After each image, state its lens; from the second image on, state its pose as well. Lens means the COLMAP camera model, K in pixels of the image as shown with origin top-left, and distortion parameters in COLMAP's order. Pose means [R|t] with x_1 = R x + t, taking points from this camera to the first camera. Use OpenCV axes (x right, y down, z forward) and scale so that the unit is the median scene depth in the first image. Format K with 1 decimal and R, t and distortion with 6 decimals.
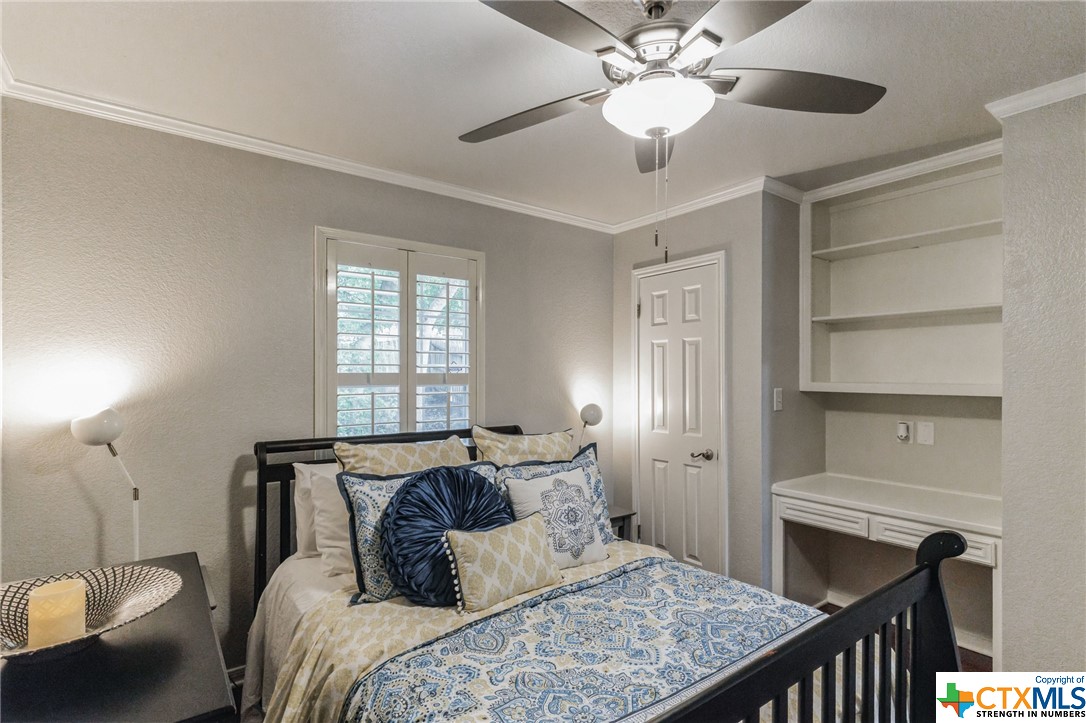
lens RADIAL K [[530.9, 0, 531.0], [0, 530.9, 376.9], [0, 0, 1]] dist [0.001039, 0.000341]
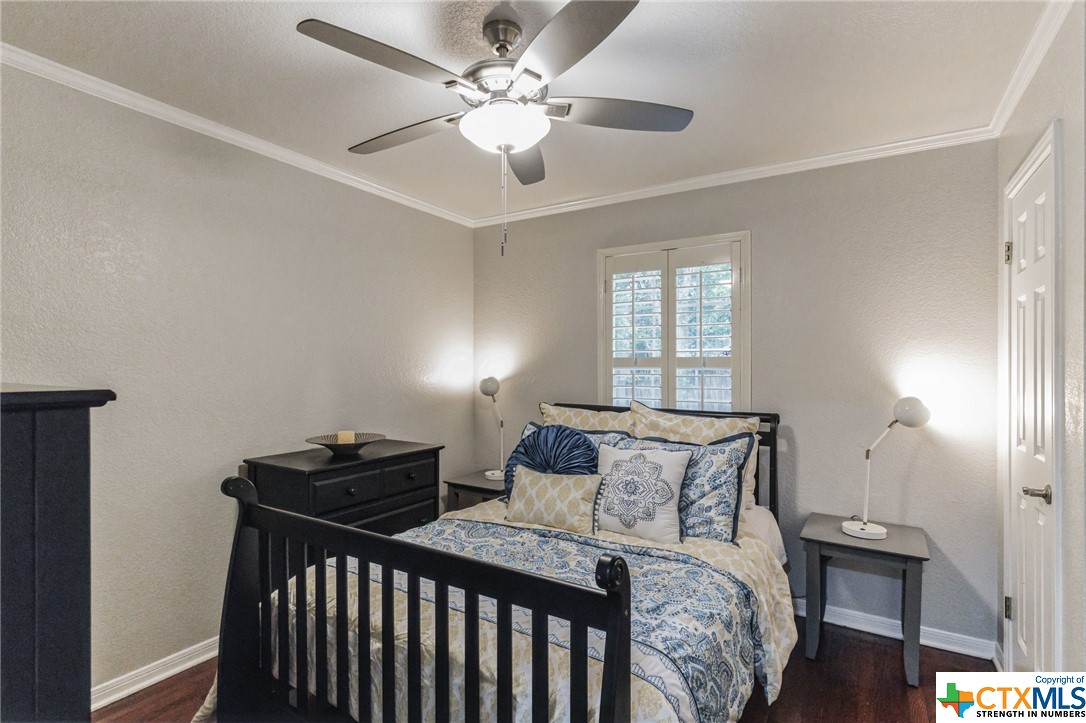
lens RADIAL K [[536.9, 0, 543.0], [0, 536.9, 361.5], [0, 0, 1]] dist [-0.000096, -0.000098]
pose [[0.354431, -0.009662, -0.935032, 1.010322], [-0.004391, 0.999918, -0.011997, 0.023867], [0.935072, 0.008358, 0.354359, 0.452041]]
